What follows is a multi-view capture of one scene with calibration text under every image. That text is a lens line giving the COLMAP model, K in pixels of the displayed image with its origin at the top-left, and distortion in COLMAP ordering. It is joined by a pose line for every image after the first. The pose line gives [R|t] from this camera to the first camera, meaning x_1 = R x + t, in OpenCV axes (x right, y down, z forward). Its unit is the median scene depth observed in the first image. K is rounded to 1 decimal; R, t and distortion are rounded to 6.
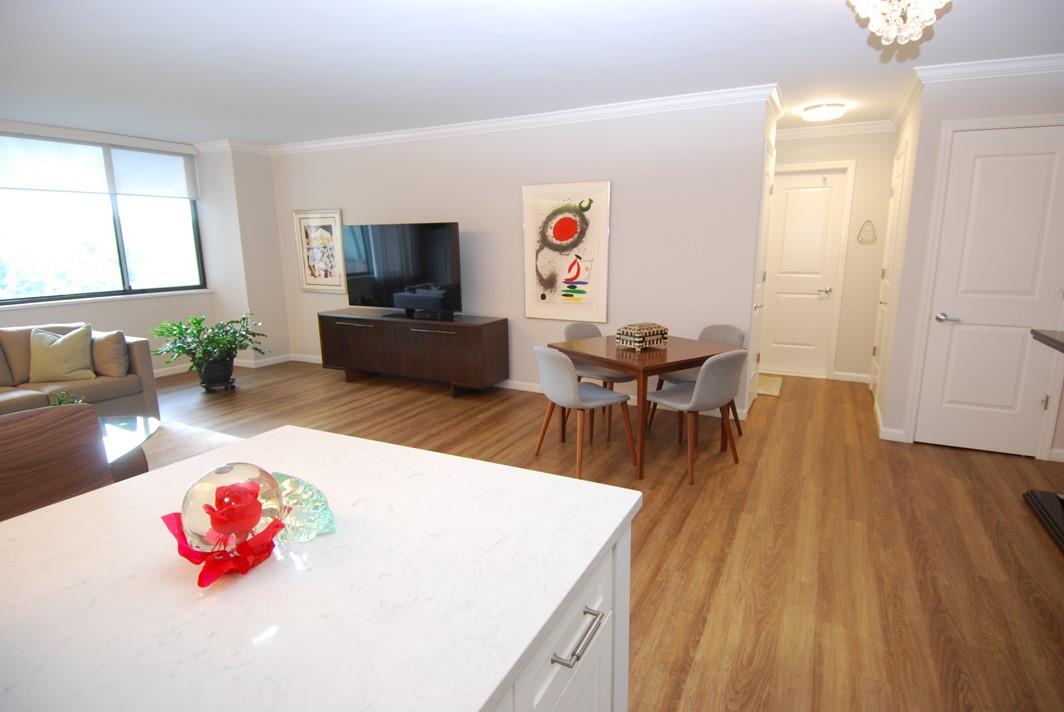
lens RADIAL K [[551.4, 0, 542.8], [0, 551.4, 355.6], [0, 0, 1]] dist [0.043539, -0.047137]
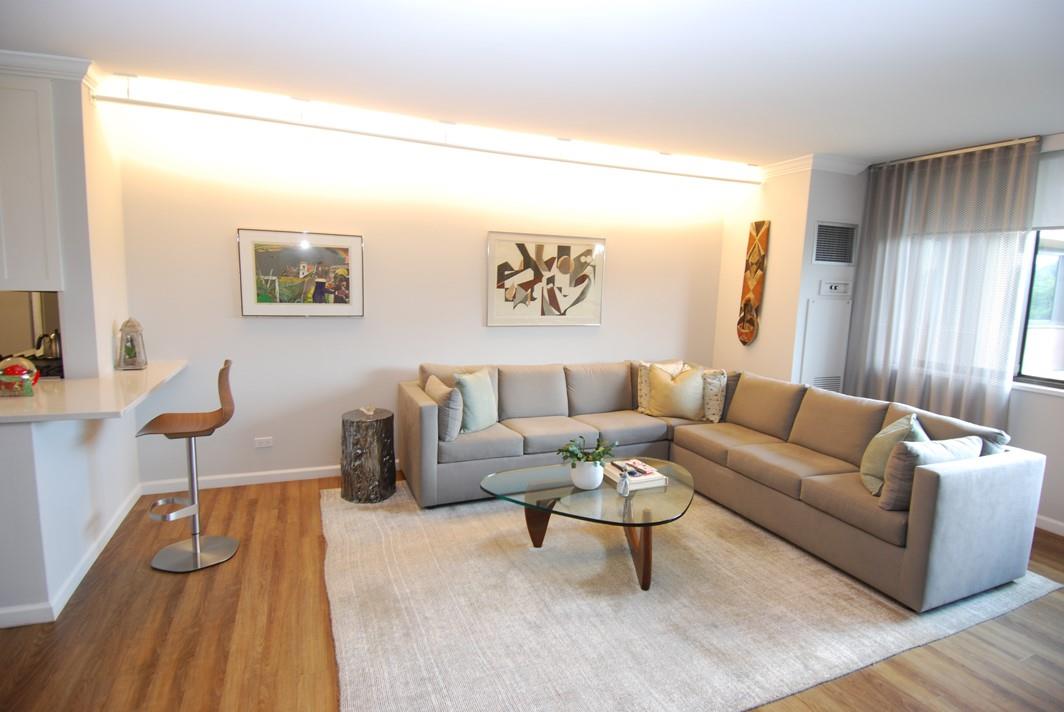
lens RADIAL K [[551.4, 0, 542.2], [0, 551.4, 356.4], [0, 0, 1]] dist [0.043539, -0.047137]
pose [[-0.643068, 0.084277, -0.761157, -0.025145], [-0.177609, 0.950412, 0.255287, -0.183820], [0.744928, 0.299355, -0.596211, 0.857780]]
